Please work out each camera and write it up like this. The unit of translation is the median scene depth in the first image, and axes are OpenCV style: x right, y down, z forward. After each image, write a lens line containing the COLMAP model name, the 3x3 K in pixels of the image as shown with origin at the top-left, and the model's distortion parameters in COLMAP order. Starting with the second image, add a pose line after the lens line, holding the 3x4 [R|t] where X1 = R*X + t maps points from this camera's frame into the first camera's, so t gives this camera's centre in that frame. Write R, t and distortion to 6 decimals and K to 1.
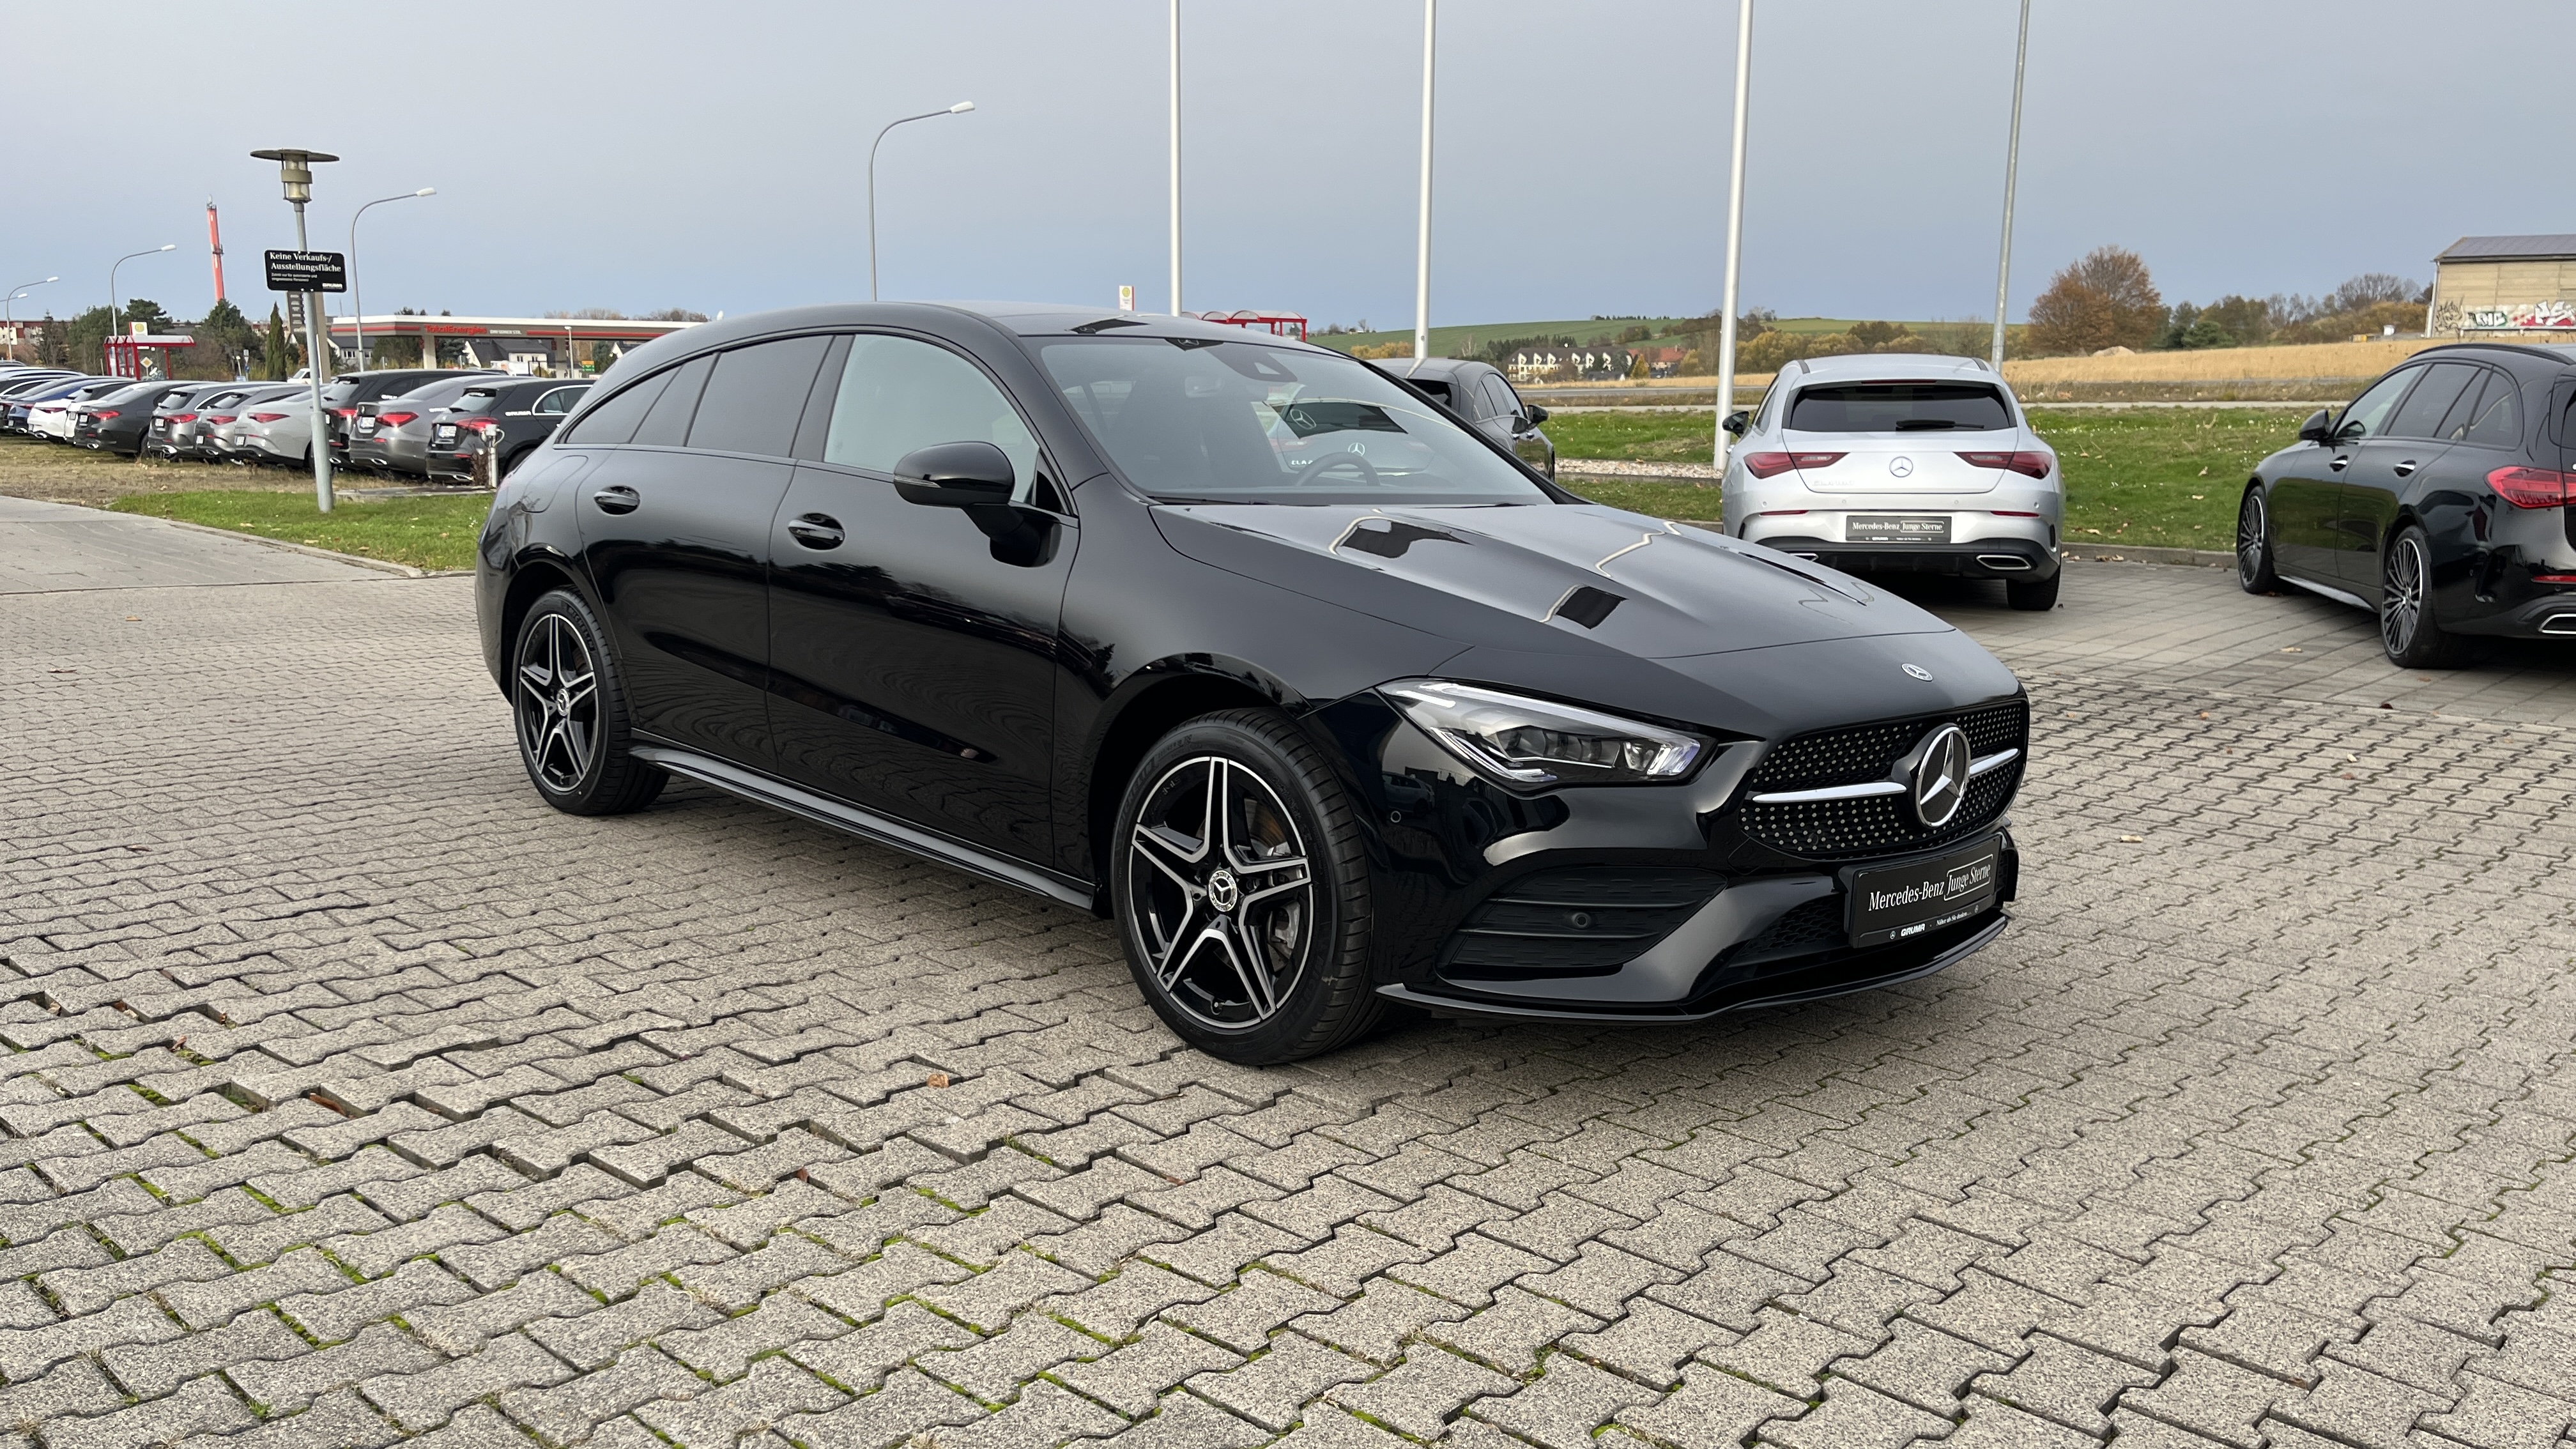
lens RADIAL K [[1935.6, 0, 1288.0], [0, 1935.6, 724.5], [0, 0, 1]] dist [0.076025, -0.102192]
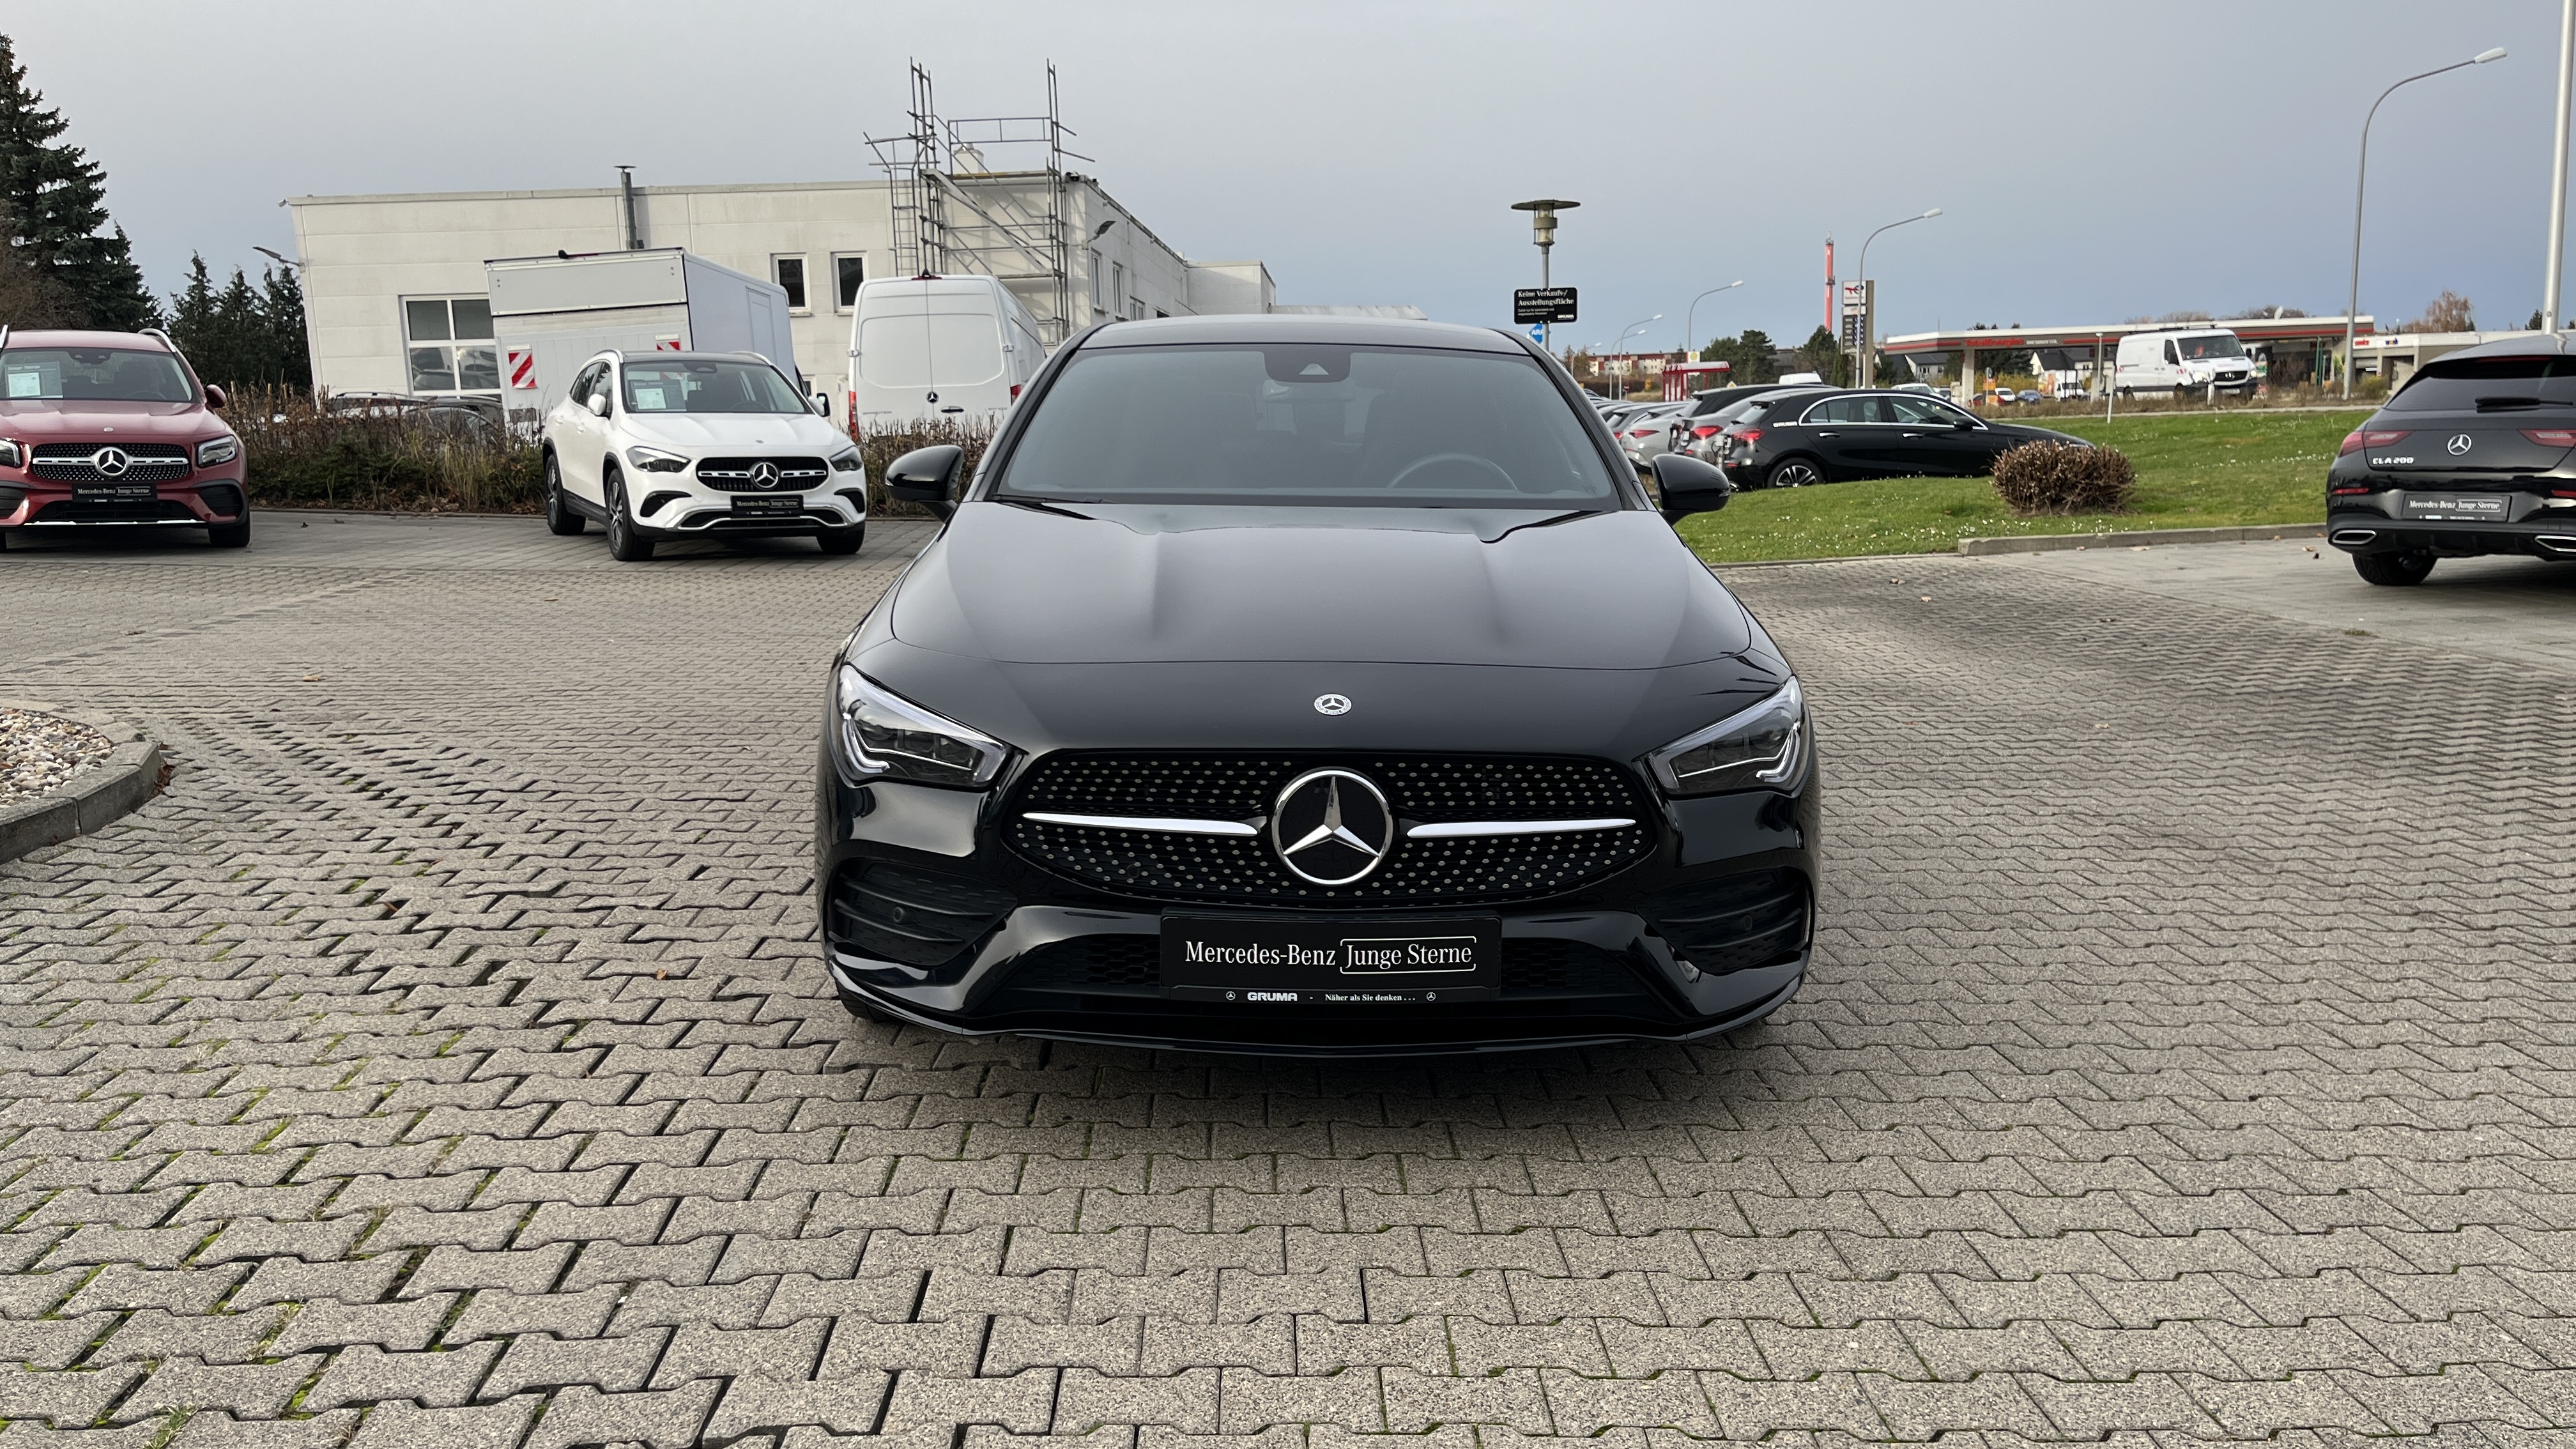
lens RADIAL K [[1935.6, 0, 1288.0], [0, 1935.6, 724.5], [0, 0, 1]] dist [0.076025, -0.102192]
pose [[0.729550, 0.085750, -0.678531, 0.183549], [-0.088752, 0.995590, 0.030393, -0.008625], [0.678145, 0.038048, 0.733943, 0.074406]]
